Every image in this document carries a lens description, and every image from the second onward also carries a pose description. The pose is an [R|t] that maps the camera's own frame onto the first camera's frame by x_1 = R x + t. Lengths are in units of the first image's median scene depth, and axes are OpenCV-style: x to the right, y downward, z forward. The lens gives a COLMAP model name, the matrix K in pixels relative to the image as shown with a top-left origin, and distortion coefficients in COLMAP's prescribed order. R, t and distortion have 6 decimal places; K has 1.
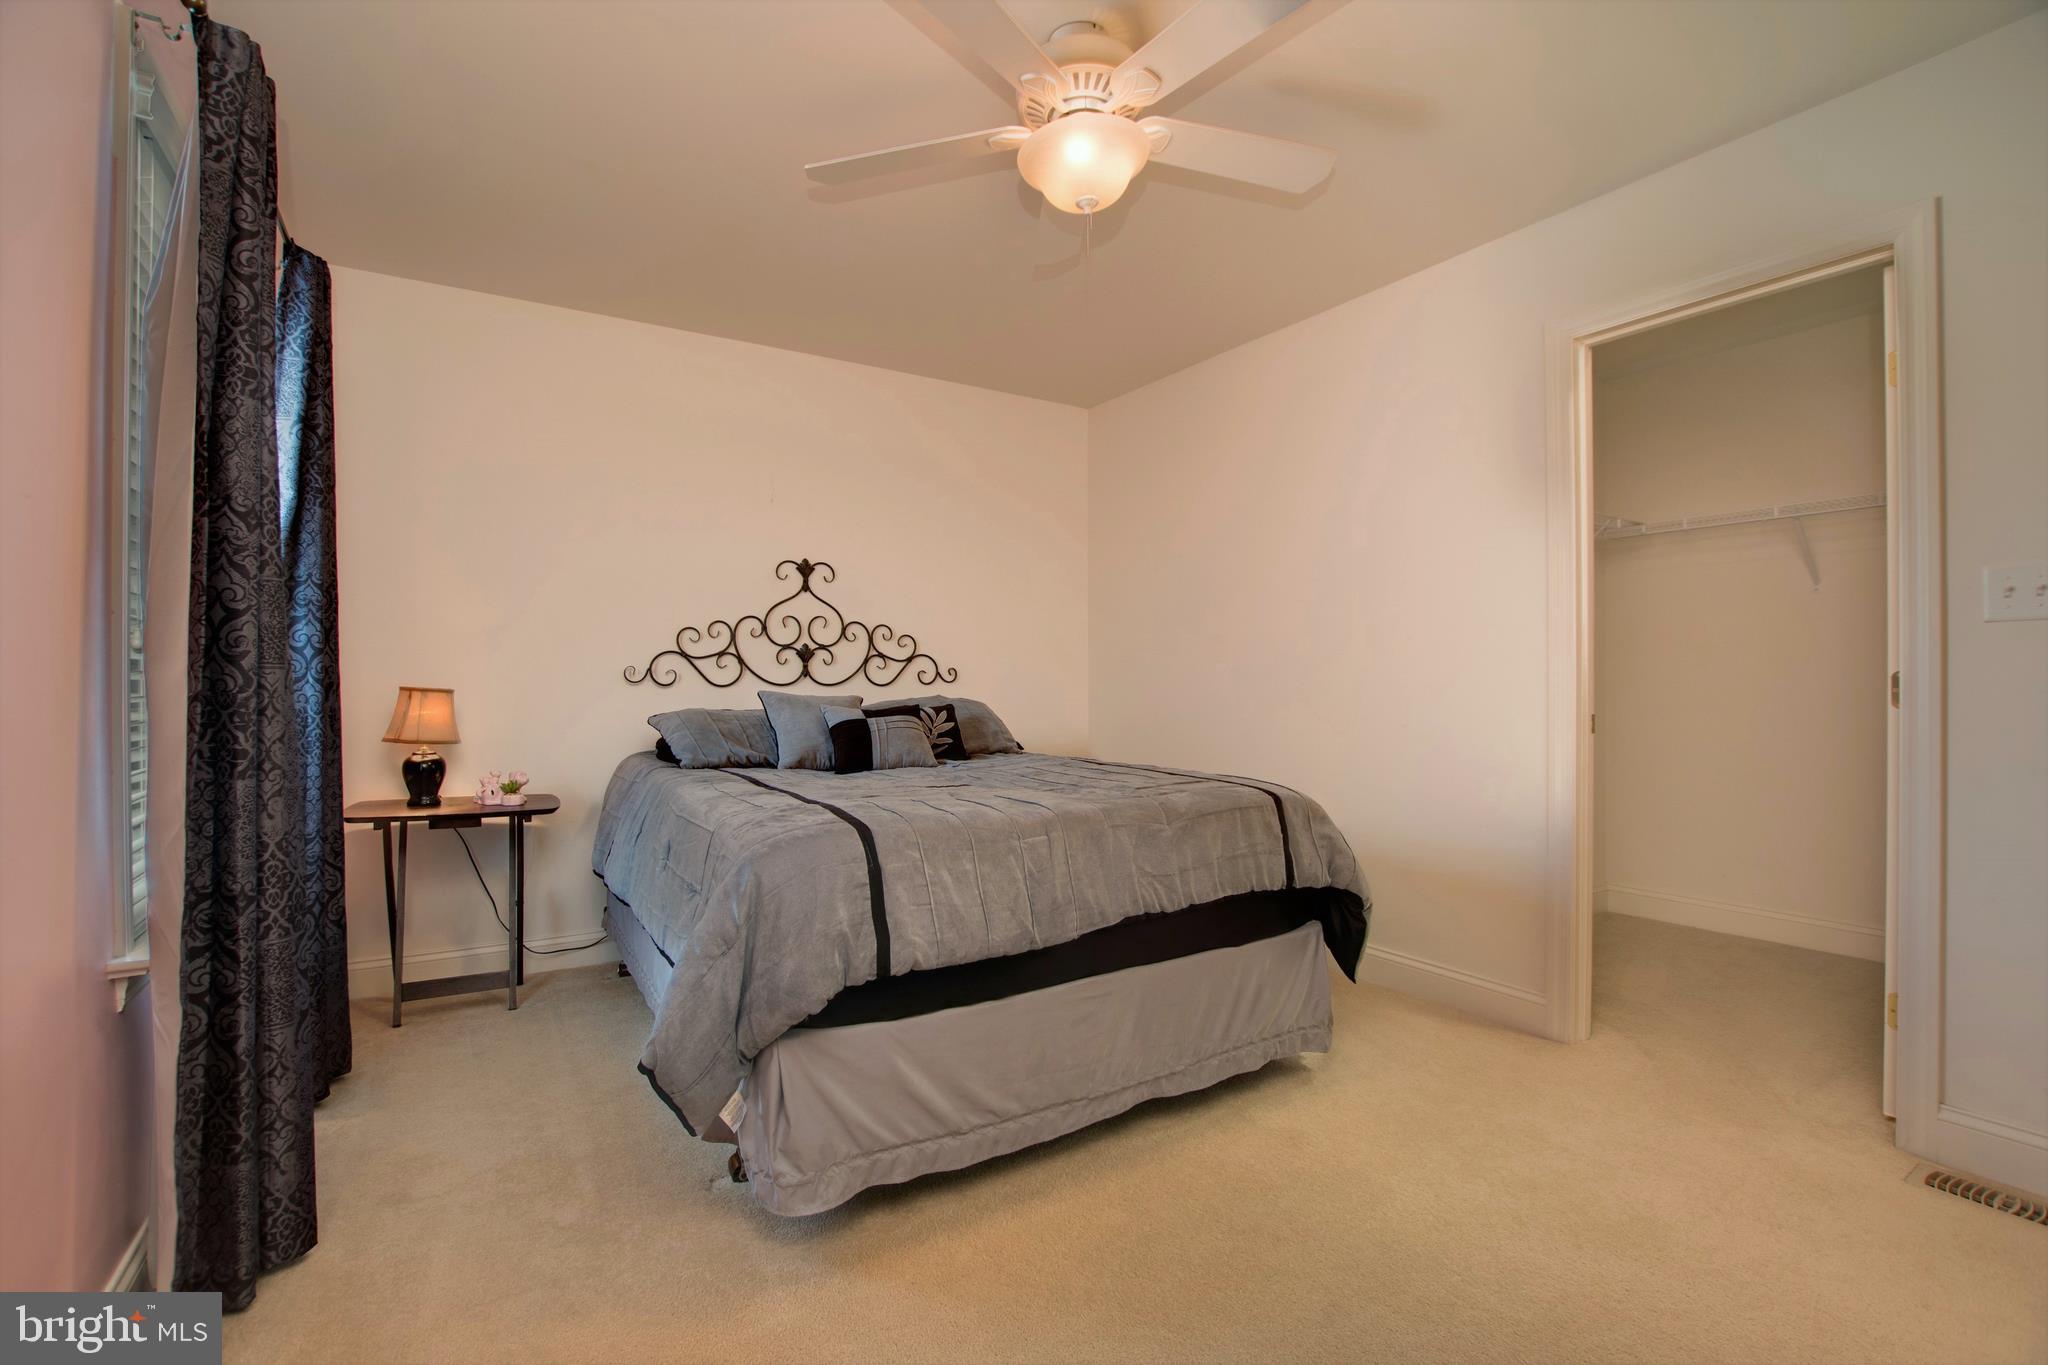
lens RADIAL K [[929.8, 0, 1043.4], [0, 929.8, 680.6], [0, 0, 1]] dist [-0.030611, -0.000033]
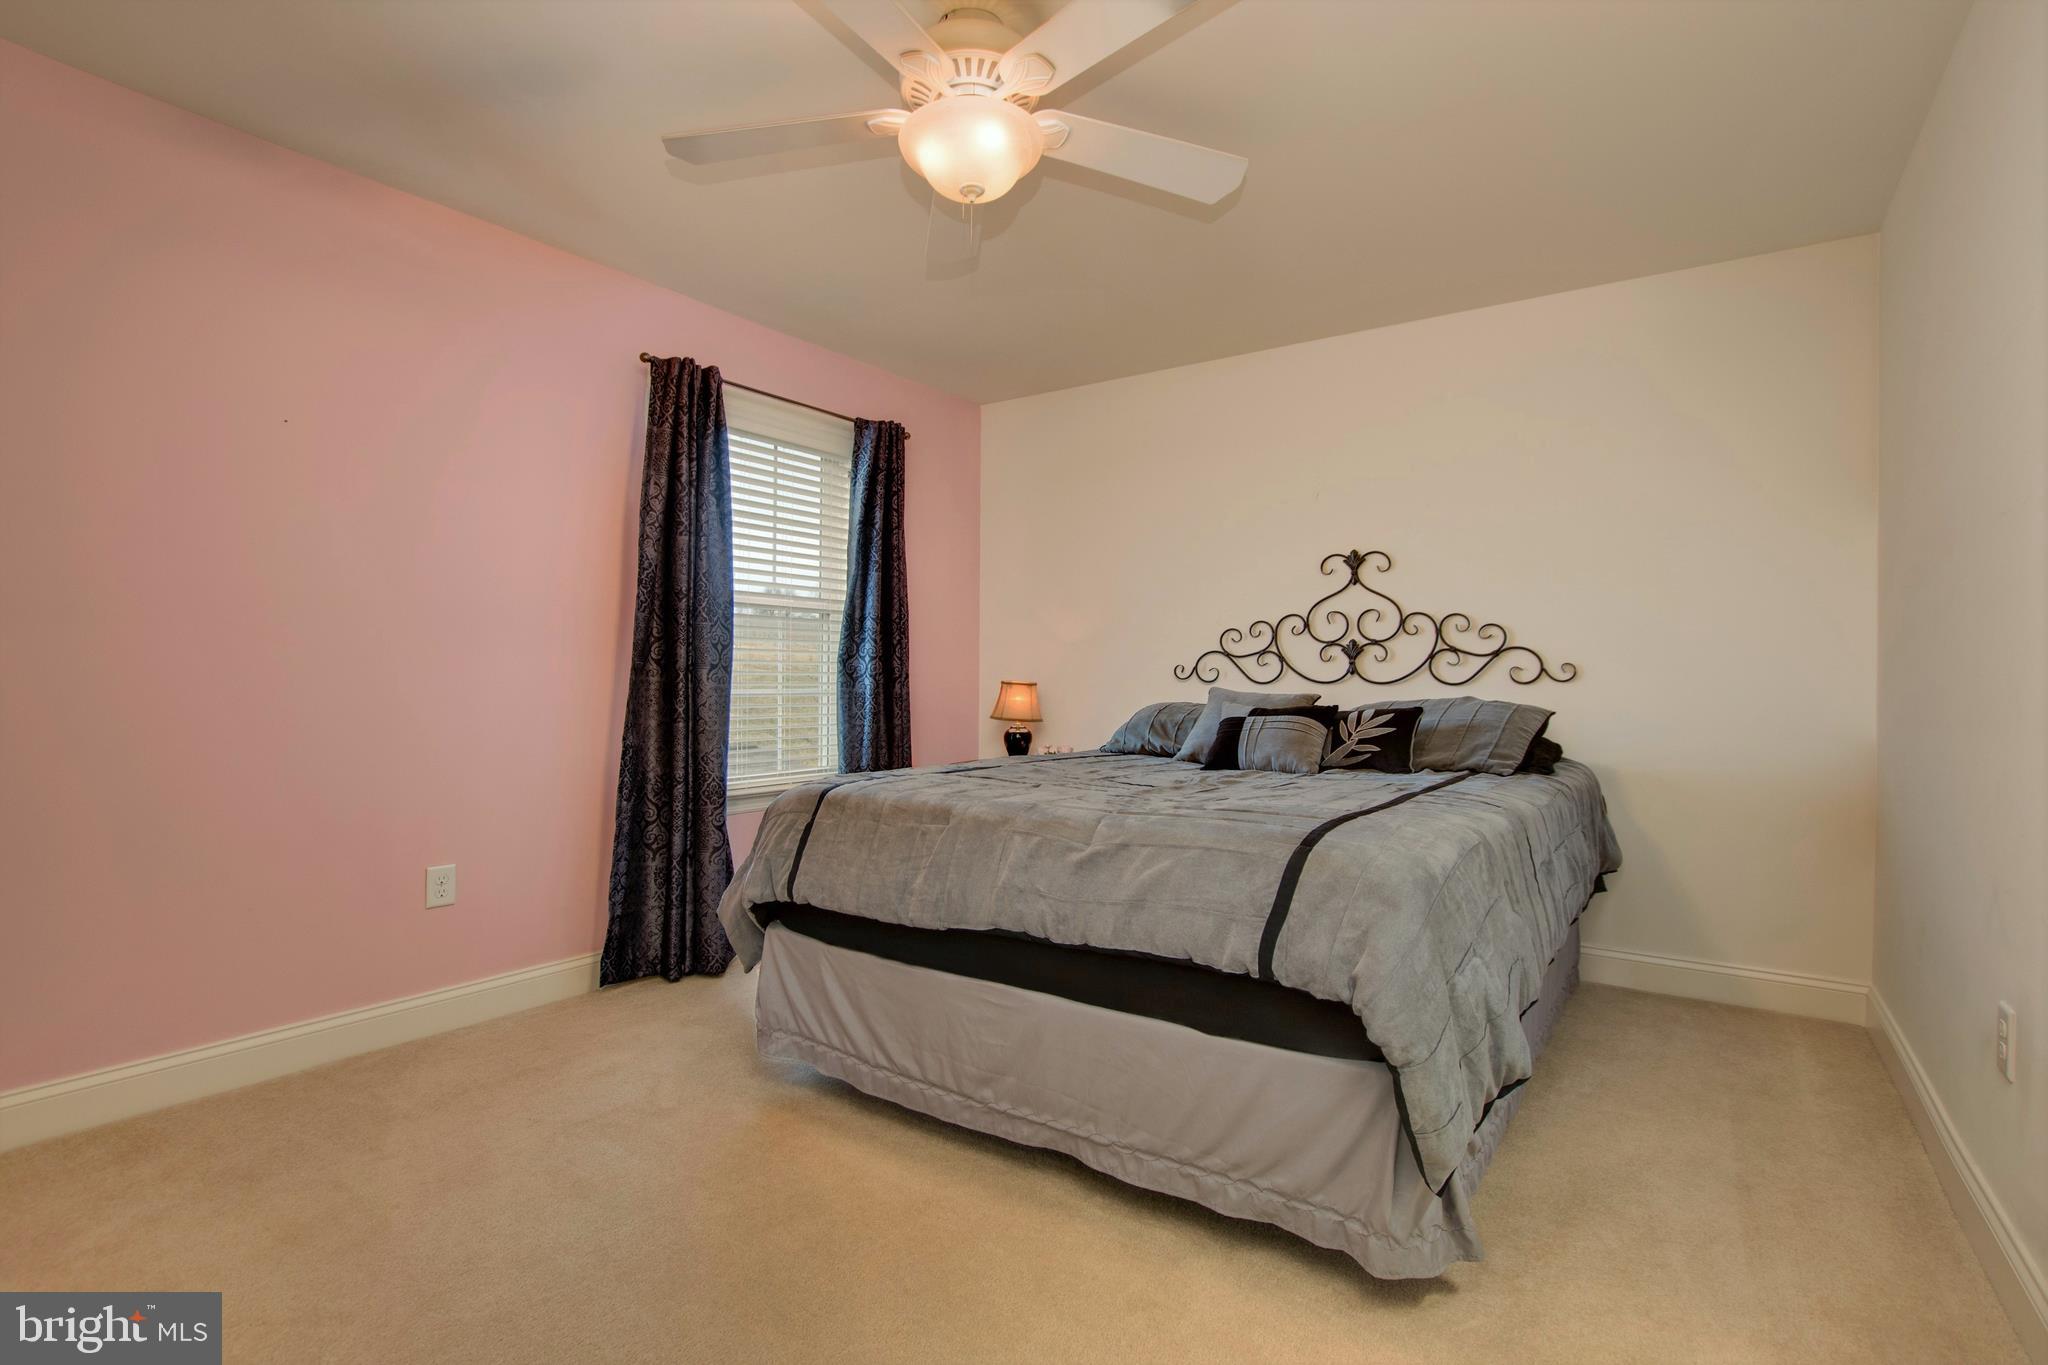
lens RADIAL K [[929.8, 0, 1044.1], [0, 929.8, 675.0], [0, 0, 1]] dist [-0.030611, -0.000033]
pose [[0.394008, -0.000194, -0.919107, 0.504320], [-0.005945, 0.999979, -0.002759, 0.000996], [0.919088, 0.006552, 0.393999, 0.350672]]
